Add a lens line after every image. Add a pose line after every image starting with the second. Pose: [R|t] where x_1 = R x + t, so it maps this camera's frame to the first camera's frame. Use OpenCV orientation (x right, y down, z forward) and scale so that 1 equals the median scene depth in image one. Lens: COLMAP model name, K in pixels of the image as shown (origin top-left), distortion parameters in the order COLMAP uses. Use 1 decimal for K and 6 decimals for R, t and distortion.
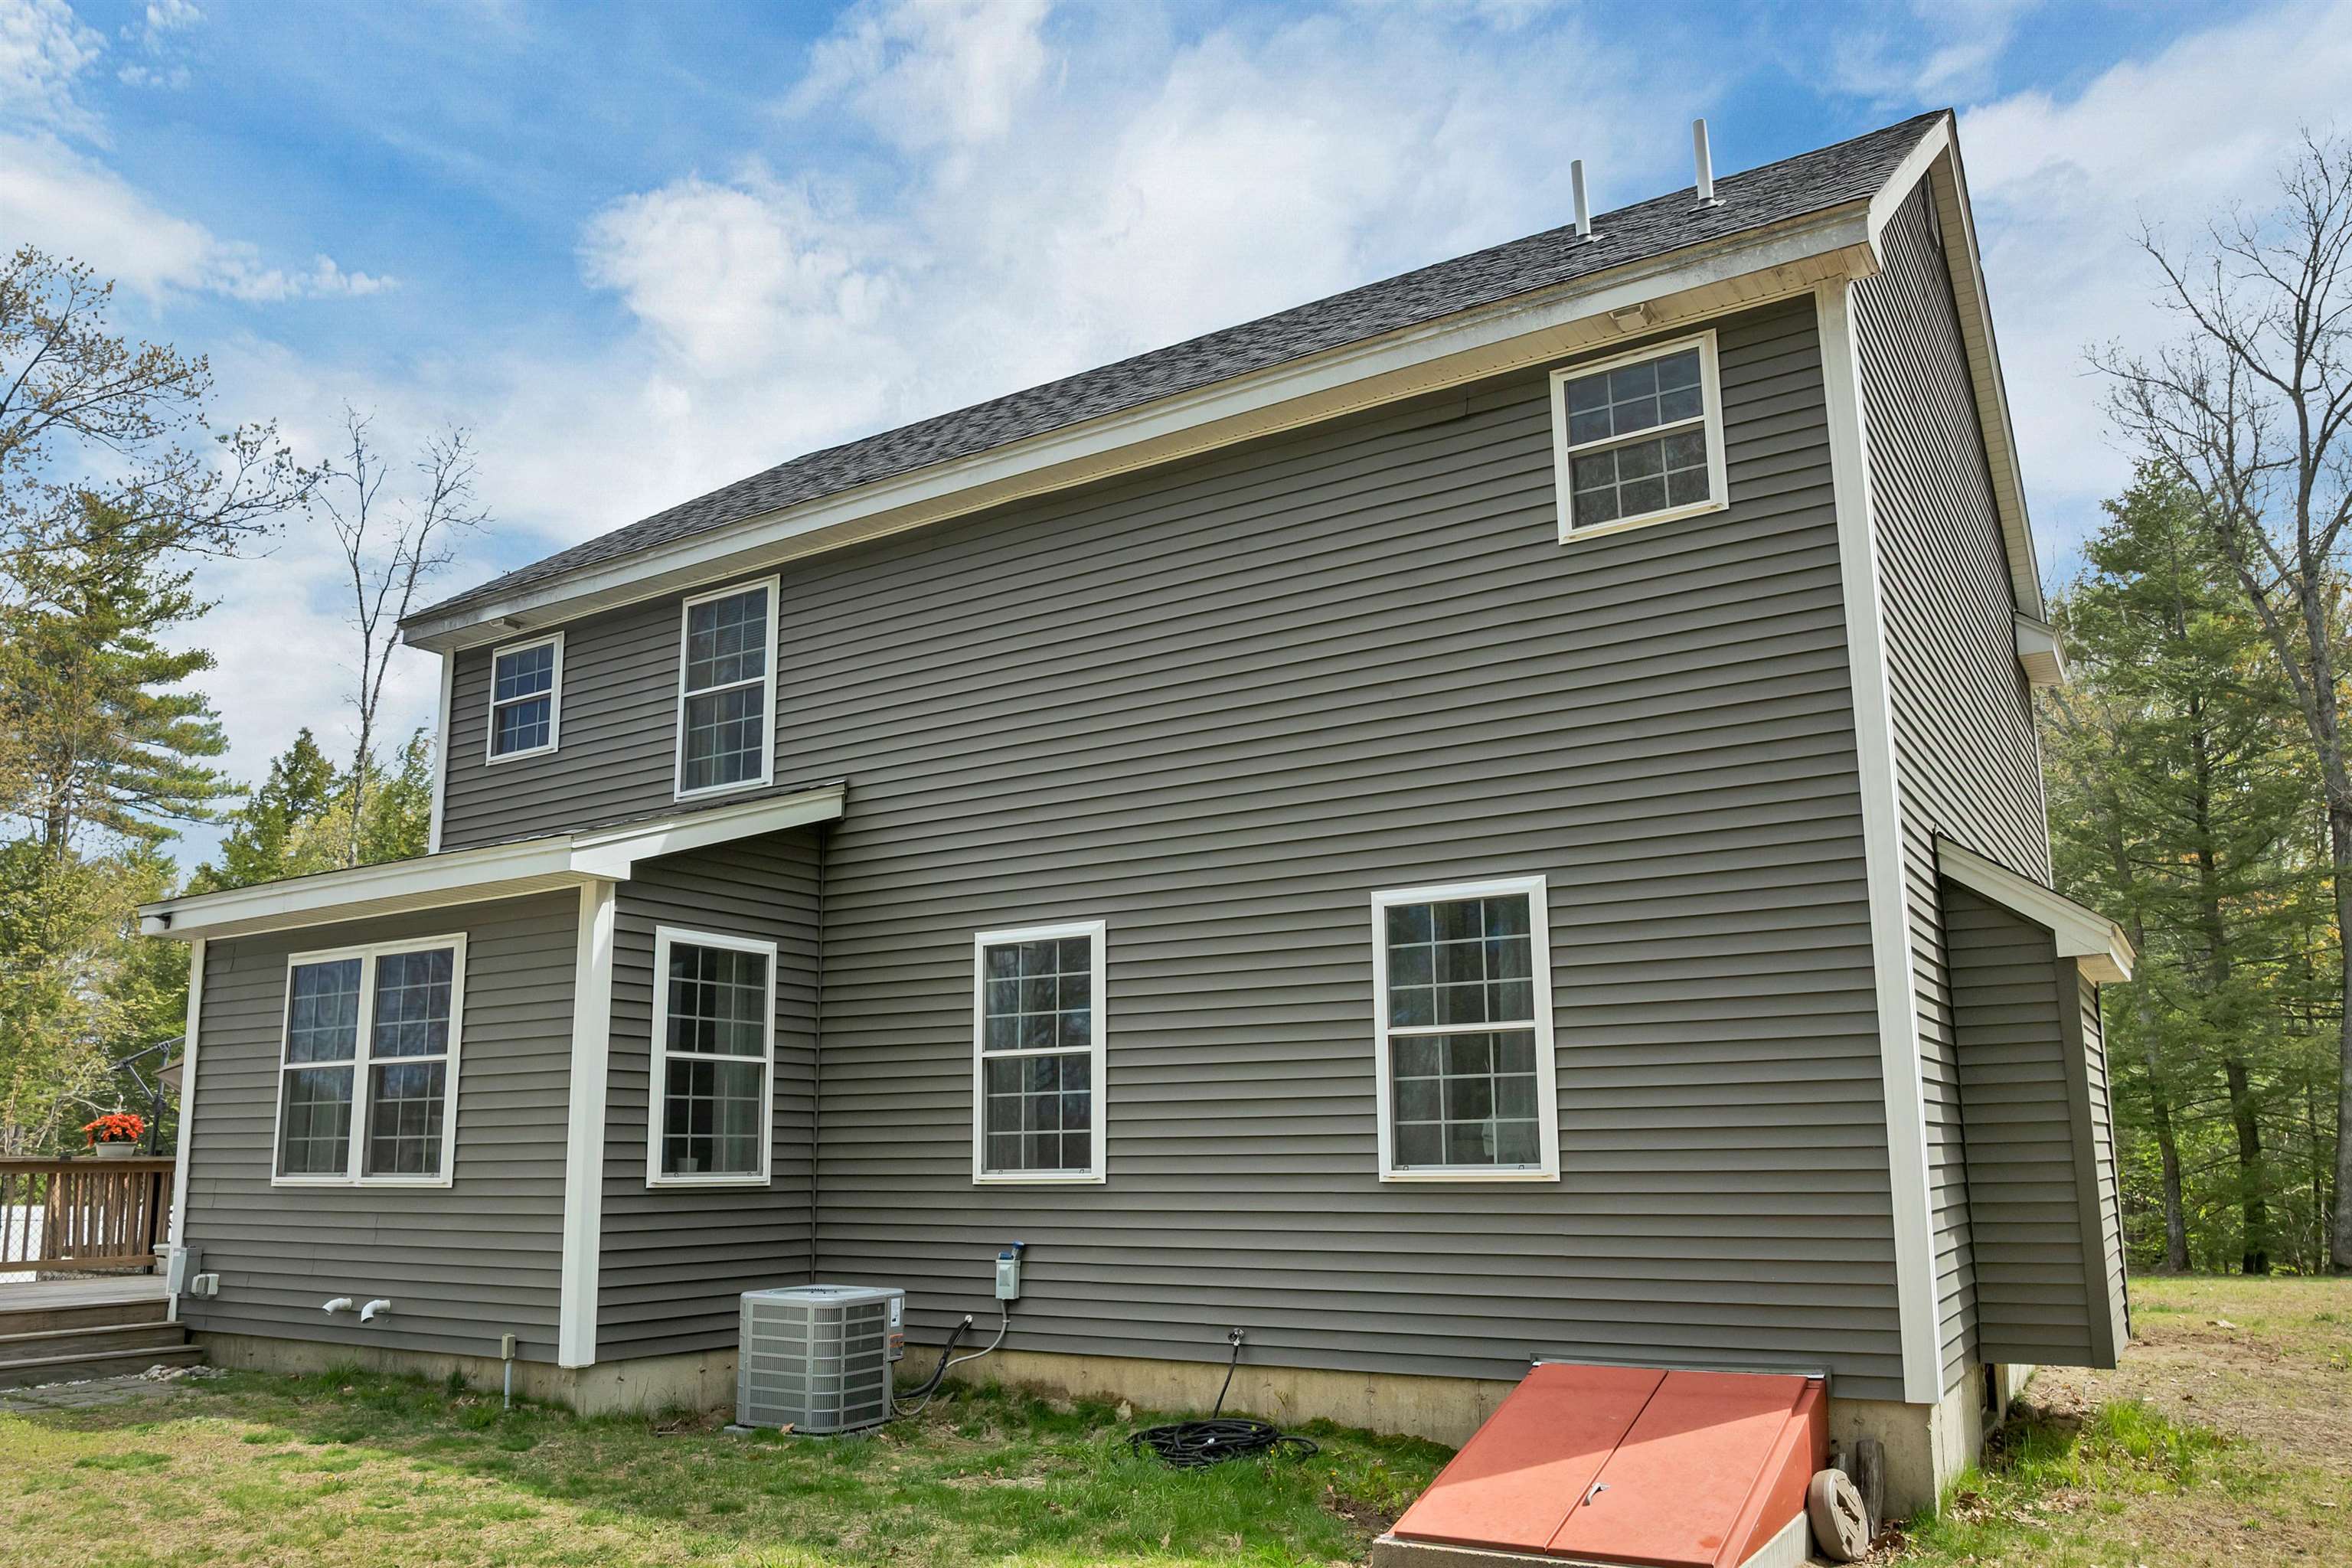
lens RADIAL K [[1685.9, 0, 1184.1], [0, 1685.9, 857.6], [0, 0, 1]] dist [-0.020316, -0.035783]
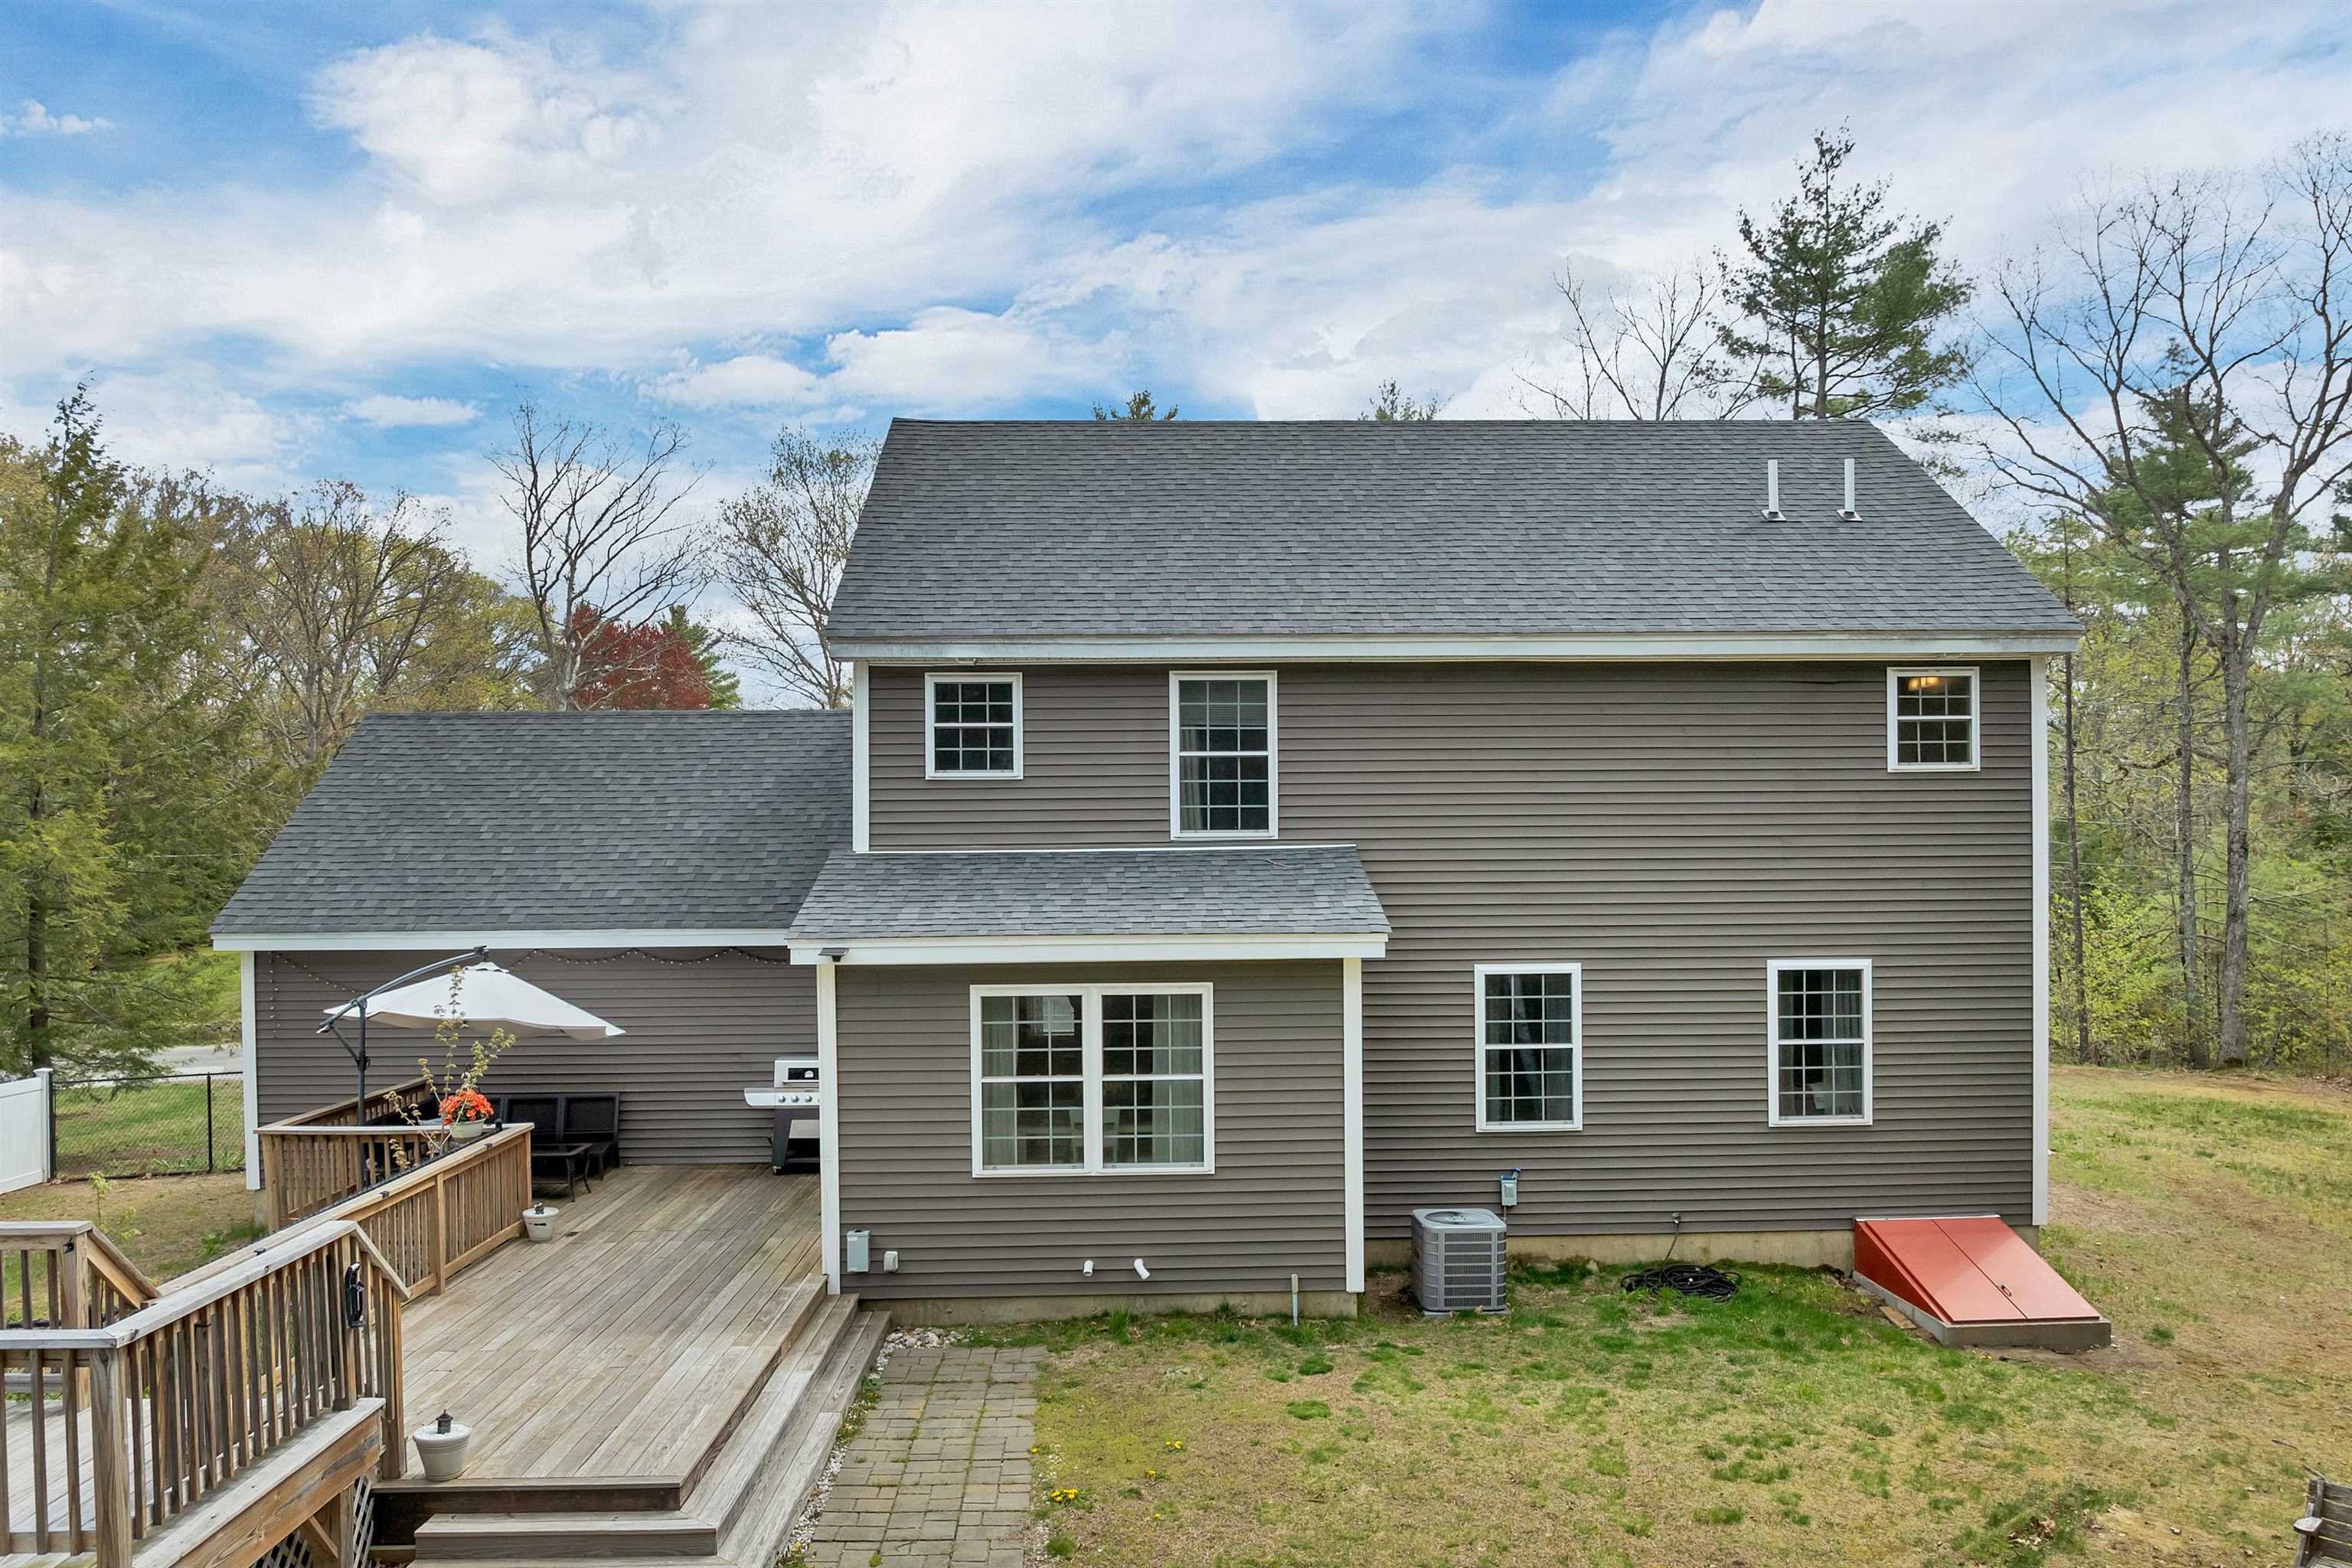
lens RADIAL K [[1685.9, 0, 1184.1], [0, 1685.9, 857.6], [0, 0, 1]] dist [-0.020316, -0.035783]
pose [[0.830577, 0.003342, 0.556893, -1.261143], [-0.097464, 0.985421, 0.139449, -0.248090], [-0.548308, -0.170100, 0.818794, -0.051285]]
